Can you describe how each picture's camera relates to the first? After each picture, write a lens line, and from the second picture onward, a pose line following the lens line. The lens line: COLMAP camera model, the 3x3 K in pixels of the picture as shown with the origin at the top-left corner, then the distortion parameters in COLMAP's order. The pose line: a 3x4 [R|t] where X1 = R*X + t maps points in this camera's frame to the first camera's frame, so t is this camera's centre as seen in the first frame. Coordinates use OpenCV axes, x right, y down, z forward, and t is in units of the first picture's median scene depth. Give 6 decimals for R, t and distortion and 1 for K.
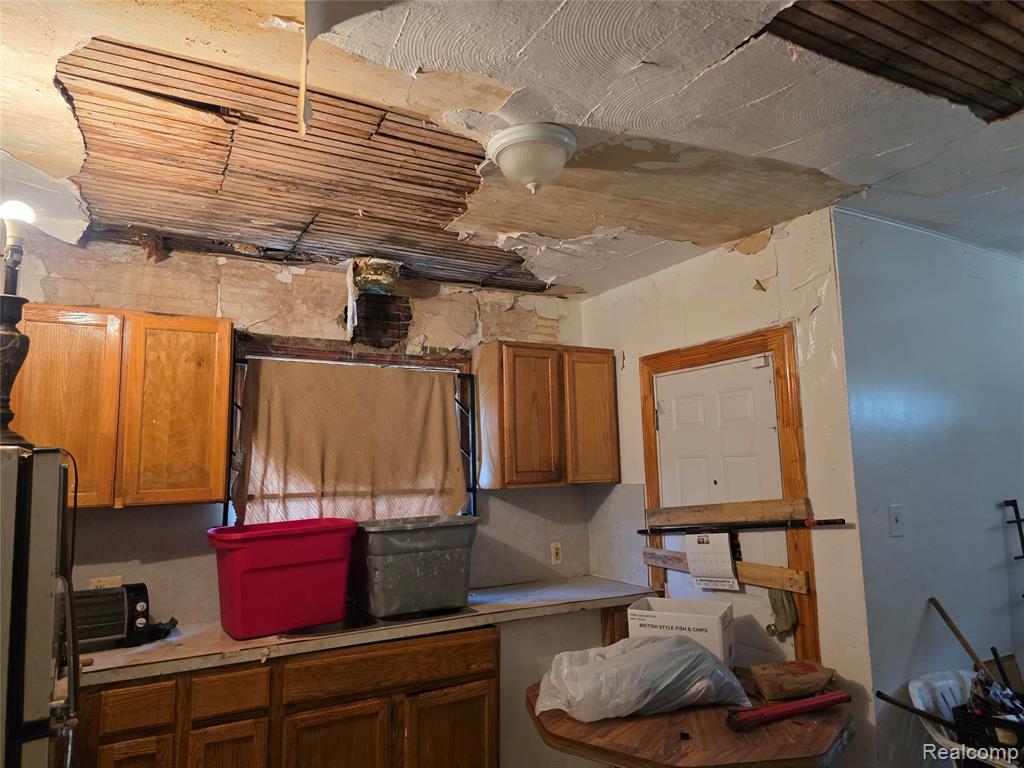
lens RADIAL K [[669.5, 0, 512.0], [0, 669.5, 384.0], [0, 0, 1]] dist [0.005435, 0.002164]
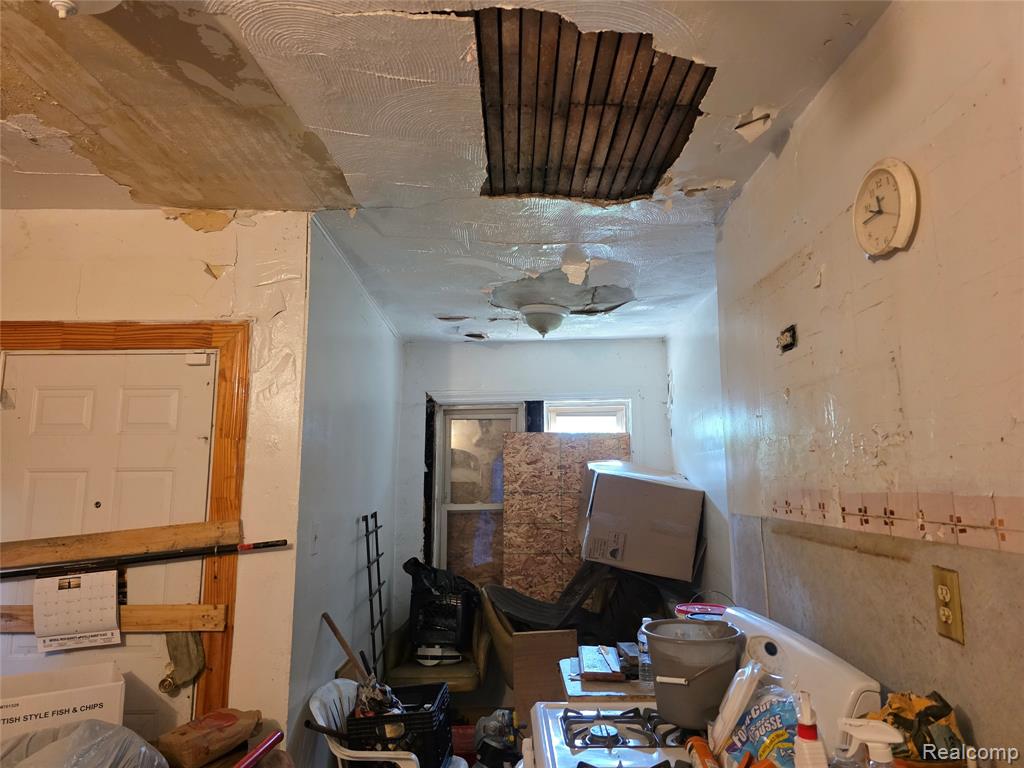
lens RADIAL K [[683.3, 0, 512.0], [0, 683.3, 384.0], [0, 0, 1]] dist [0.052230, -0.049241]
pose [[0.474288, 0.141199, 0.868973, -0.198106], [-0.110903, 0.988774, -0.100134, 0.042667], [-0.873356, -0.048880, 0.484623, 0.242094]]
